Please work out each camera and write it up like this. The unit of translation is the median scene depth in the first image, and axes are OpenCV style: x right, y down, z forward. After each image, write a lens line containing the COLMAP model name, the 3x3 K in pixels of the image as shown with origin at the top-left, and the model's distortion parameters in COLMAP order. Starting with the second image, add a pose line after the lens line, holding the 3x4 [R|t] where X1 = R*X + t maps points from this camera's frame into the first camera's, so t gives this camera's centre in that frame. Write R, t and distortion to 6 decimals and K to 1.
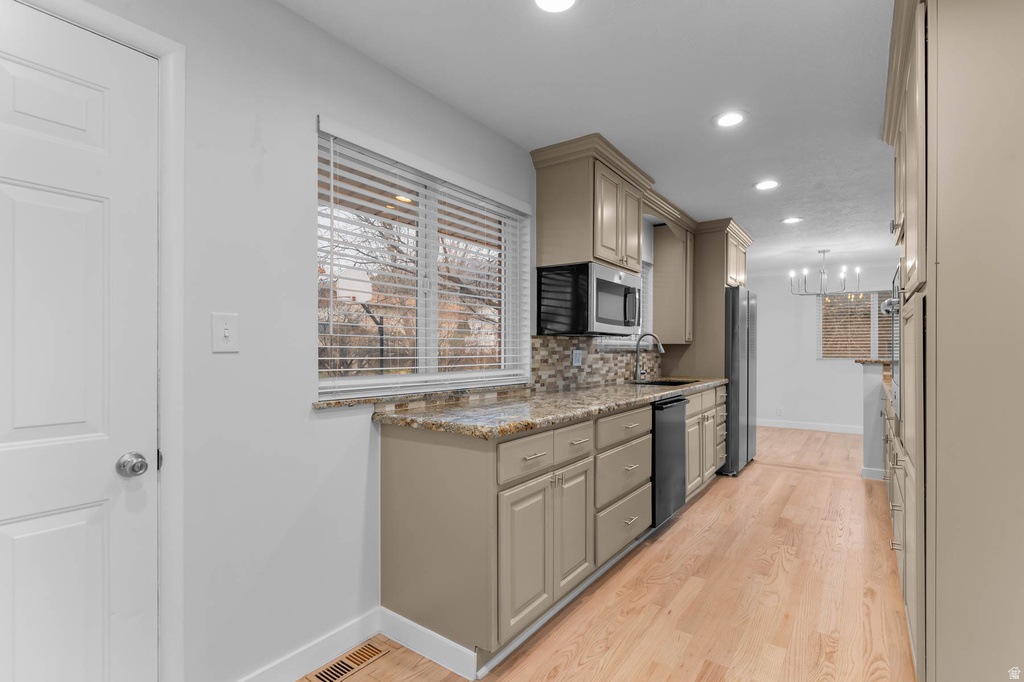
lens RADIAL K [[506.7, 0, 517.7], [0, 506.7, 350.2], [0, 0, 1]] dist [-0.003250, -0.000073]
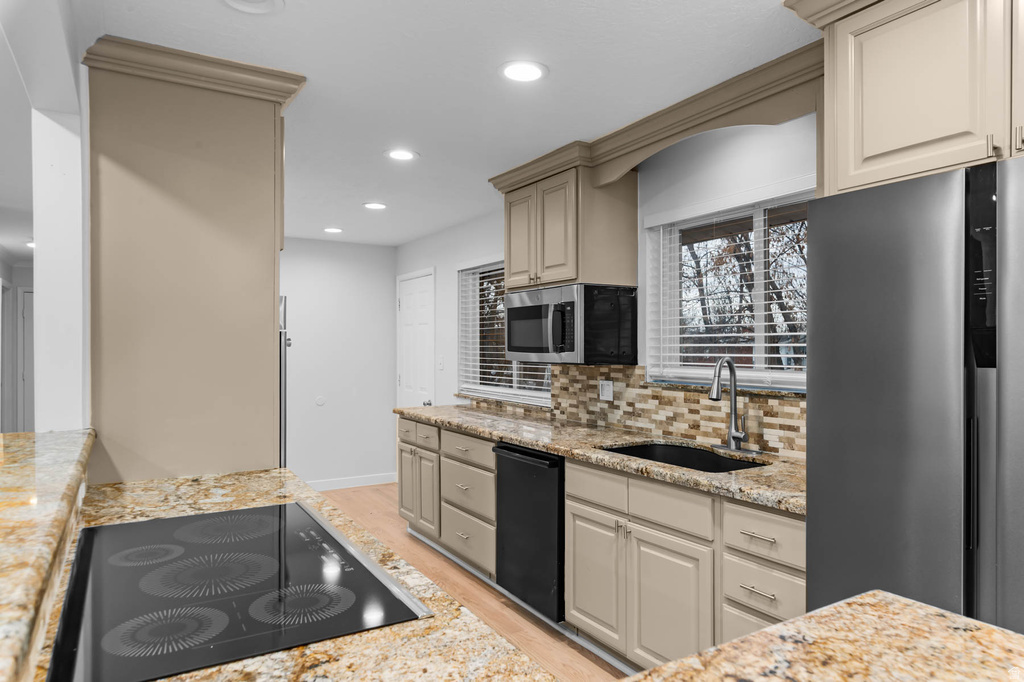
lens RADIAL K [[664.2, 0, 517.3], [0, 664.2, 340.0], [0, 0, 1]] dist [-0.002154, 0.001770]
pose [[-0.424903, -0.008616, -0.905198, 1.155790], [0.001434, 0.999947, -0.010191, -0.055332], [0.905238, -0.005629, -0.424868, 1.346133]]
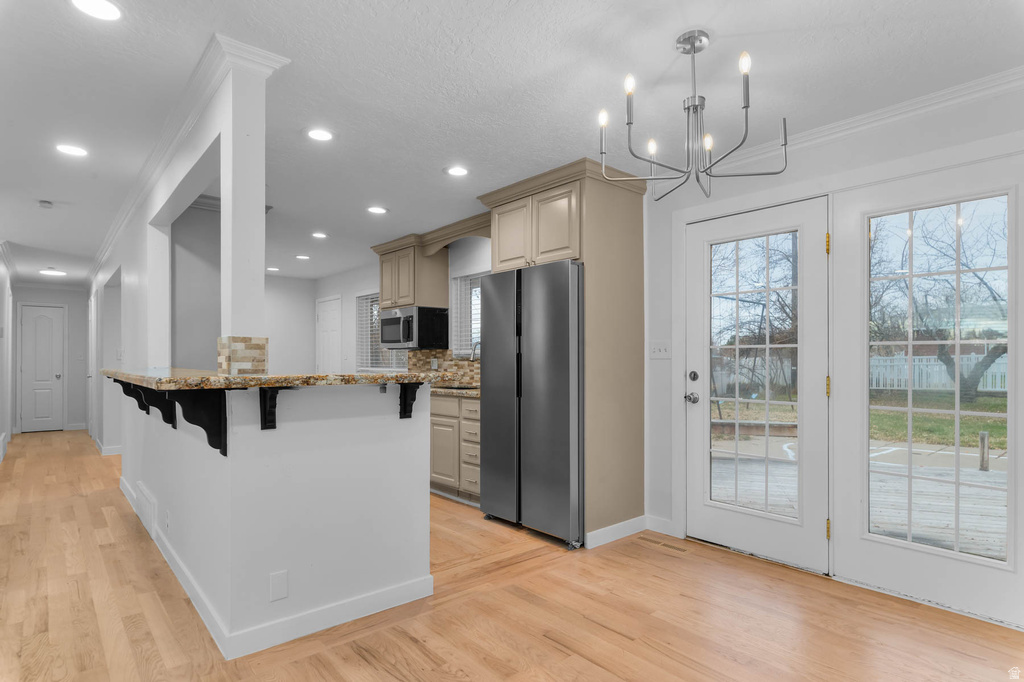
lens RADIAL K [[554.0, 0, 519.9], [0, 554.0, 359.1], [0, 0, 1]] dist [-0.006431, -0.001140]
pose [[-0.260697, 0.000565, -0.965421, 1.670457], [0.001984, 0.999998, 0.000049, 0.001849], [0.965419, -0.001903, -0.260697, 1.705529]]
